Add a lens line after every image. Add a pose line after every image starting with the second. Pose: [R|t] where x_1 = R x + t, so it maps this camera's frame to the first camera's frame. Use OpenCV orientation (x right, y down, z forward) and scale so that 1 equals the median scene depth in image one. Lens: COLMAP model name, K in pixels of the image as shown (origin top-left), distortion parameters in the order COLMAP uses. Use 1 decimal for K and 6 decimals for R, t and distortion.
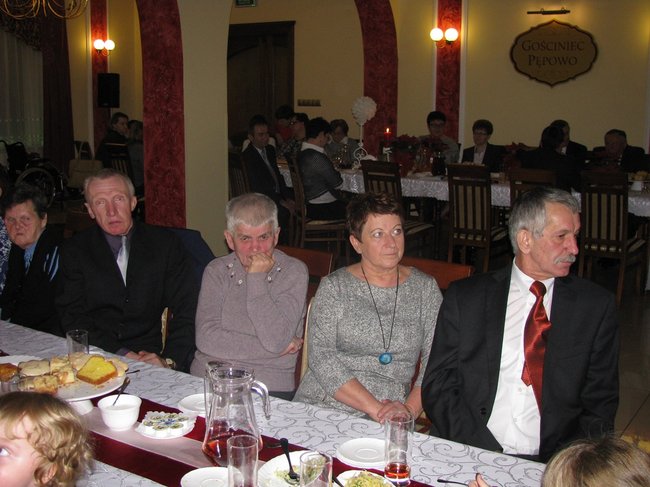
lens RADIAL K [[854.8, 0, 324.6], [0, 854.8, 242.9], [0, 0, 1]] dist [-0.042422, 0.000000]
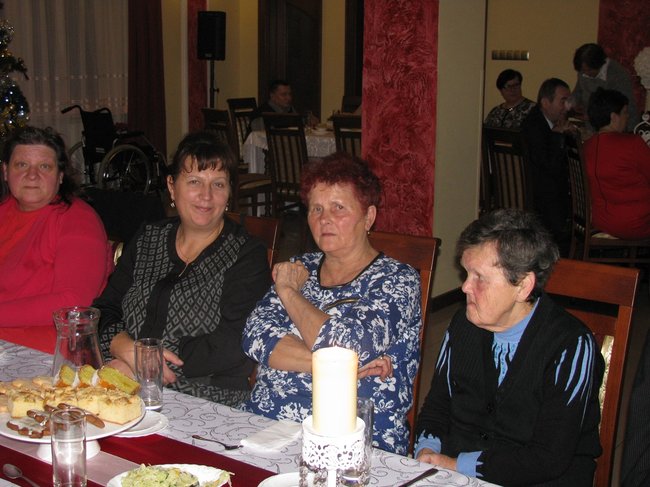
lens RADIAL K [[1027.9, 0, 325.3], [0, 1027.9, 243.4], [0, 0, 1]] dist [0.028780, 0.000000]
pose [[0.999977, 0.005865, -0.003482, -0.238588], [-0.005804, 0.999835, 0.017187, -0.030592], [0.003582, -0.017166, 0.999846, 0.200999]]
